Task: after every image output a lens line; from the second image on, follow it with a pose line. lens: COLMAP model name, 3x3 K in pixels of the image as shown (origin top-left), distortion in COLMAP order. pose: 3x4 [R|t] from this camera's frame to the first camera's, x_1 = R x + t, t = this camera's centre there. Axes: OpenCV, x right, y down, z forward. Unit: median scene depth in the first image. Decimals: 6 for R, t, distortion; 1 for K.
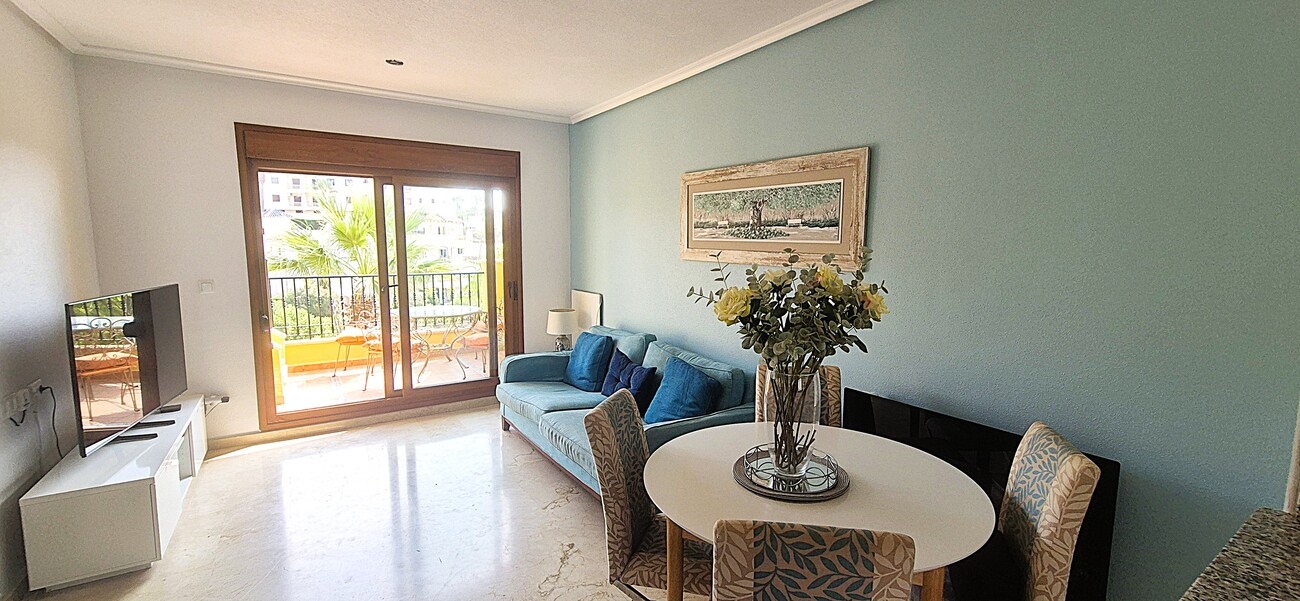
lens RADIAL K [[536.0, 0, 654.2], [0, 536.0, 306.2], [0, 0, 1]] dist [-0.001028, 0.000973]
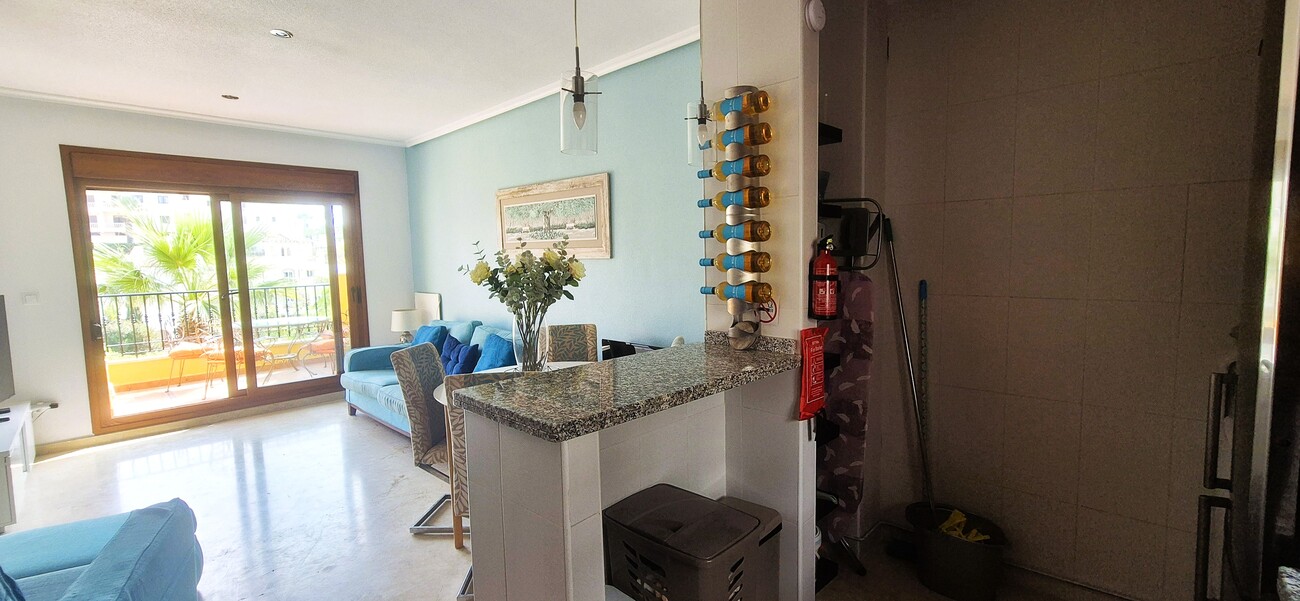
lens RADIAL K [[536.0, 0, 656.3], [0, 536.0, 301.0], [0, 0, 1]] dist [-0.001028, 0.000973]
pose [[0.973826, -0.049520, 0.221836, 0.125729], [0.057168, 0.997967, -0.028186, 0.067324], [-0.219989, 0.040130, 0.974677, -0.294460]]
